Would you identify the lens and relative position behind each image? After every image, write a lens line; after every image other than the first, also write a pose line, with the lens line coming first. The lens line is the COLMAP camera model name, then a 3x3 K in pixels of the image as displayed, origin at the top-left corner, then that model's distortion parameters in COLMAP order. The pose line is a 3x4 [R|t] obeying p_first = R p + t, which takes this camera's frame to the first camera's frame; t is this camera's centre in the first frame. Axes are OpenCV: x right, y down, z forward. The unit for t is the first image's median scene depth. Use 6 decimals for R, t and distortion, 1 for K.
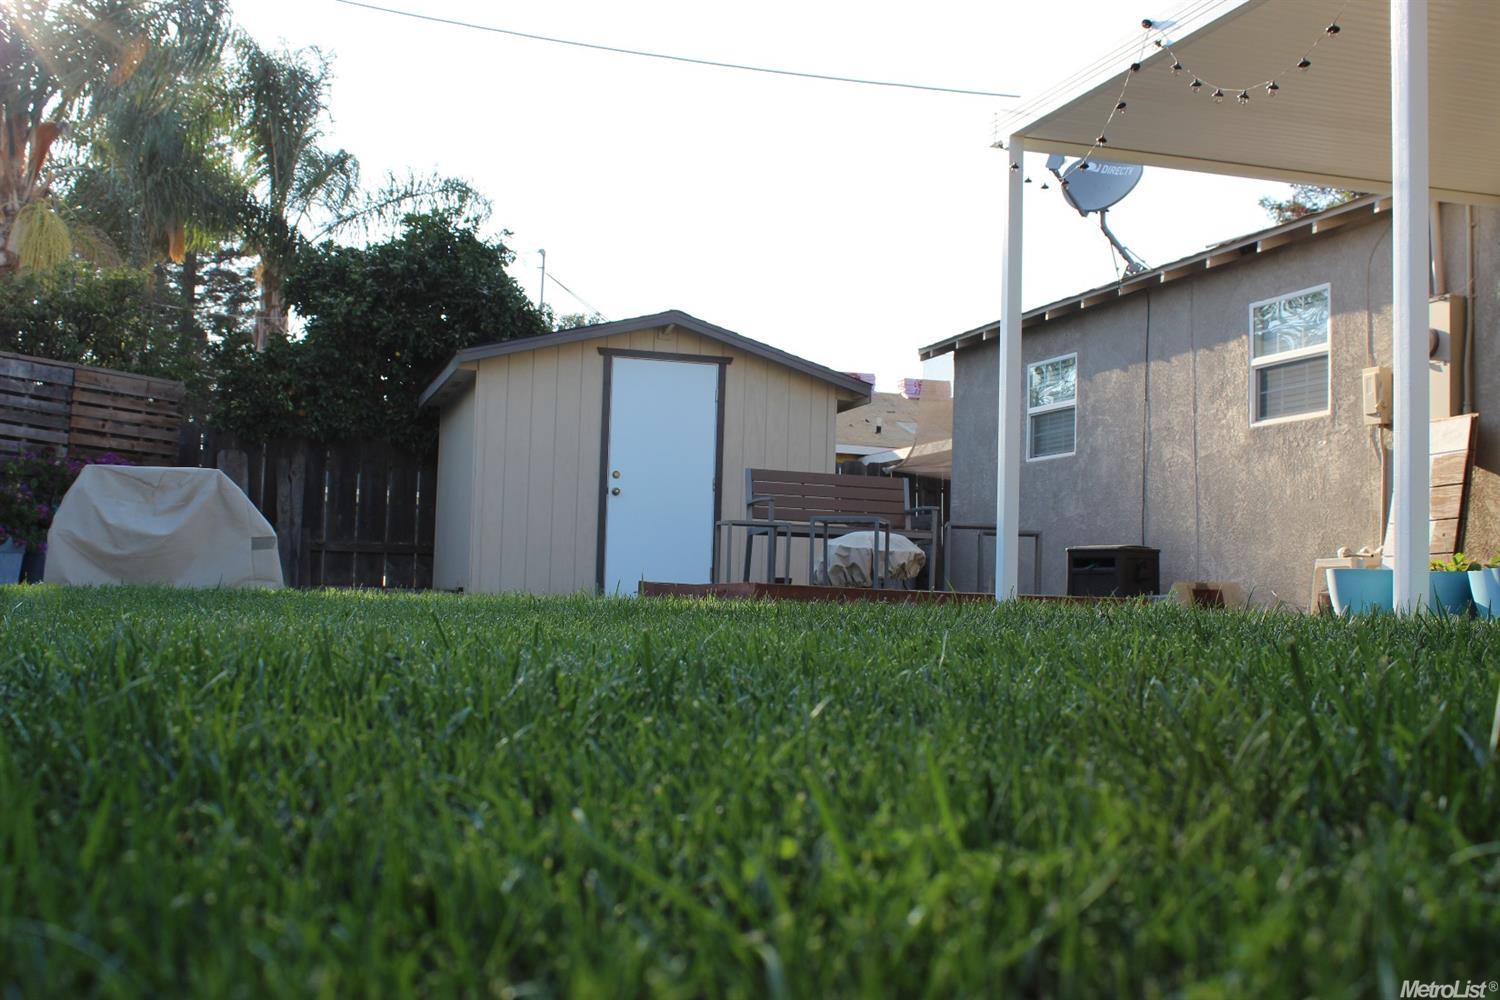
lens RADIAL K [[1598.9, 0, 749.1], [0, 1598.9, 499.8], [0, 0, 1]] dist [-0.071468, 0.000000]
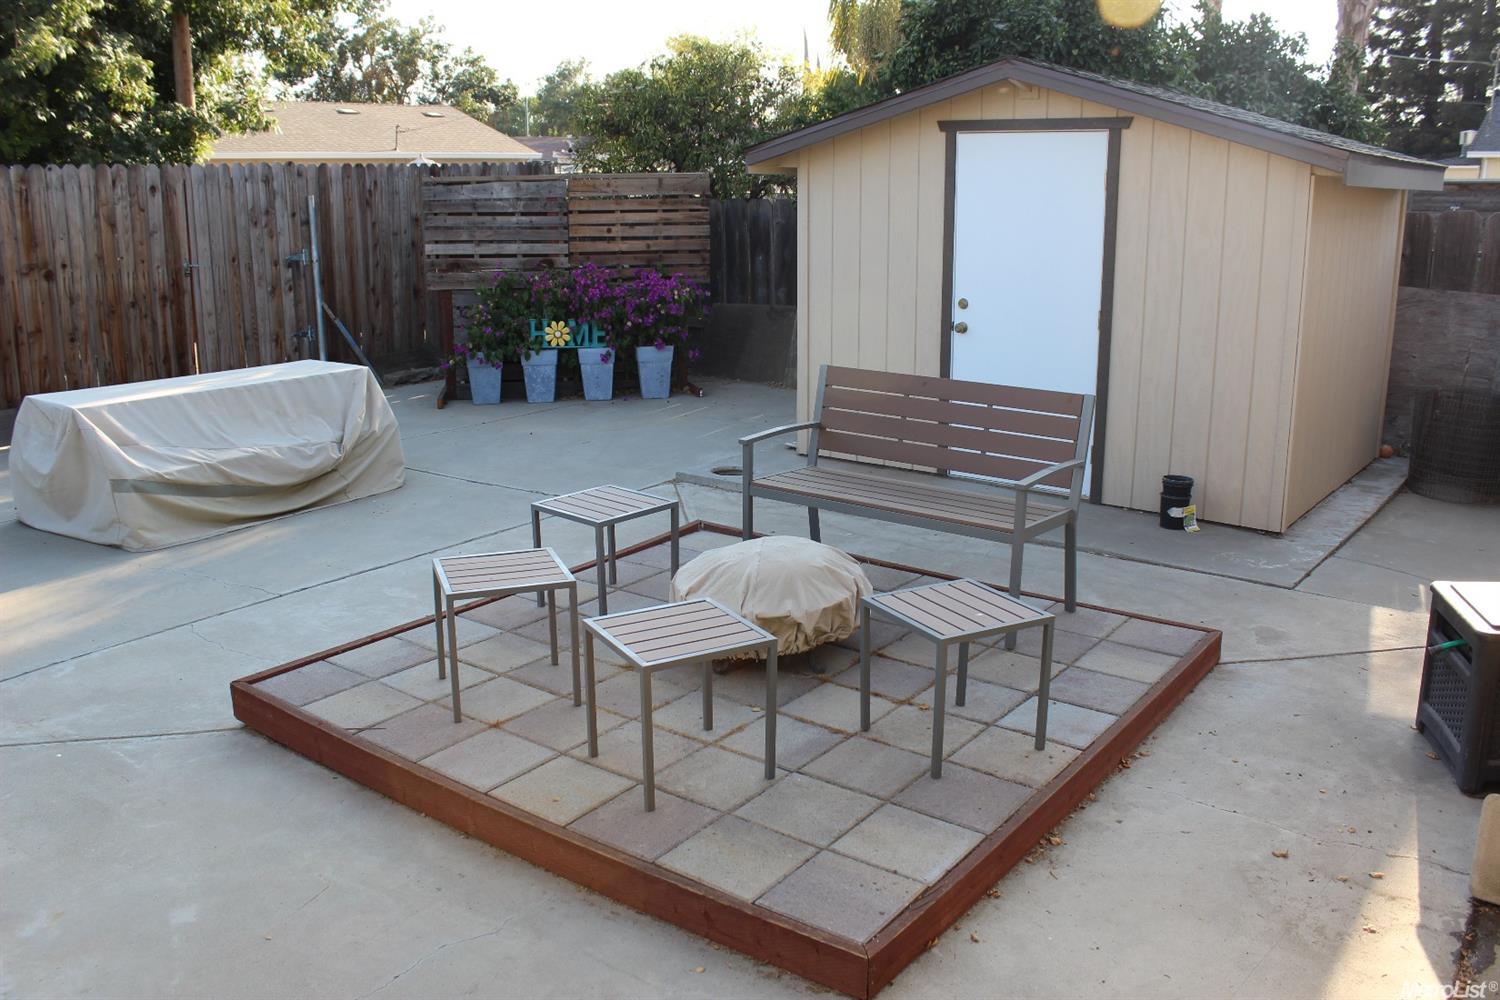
lens RADIAL K [[1267.4, 0, 750.3], [0, 1267.4, 503.9], [0, 0, 1]] dist [-0.114594, 0.022831]
pose [[0.567948, 0.175728, -0.804086, 0.561437], [0.072813, 0.962384, 0.261753, -0.142625], [0.819837, -0.207210, 0.533789, 1.034294]]
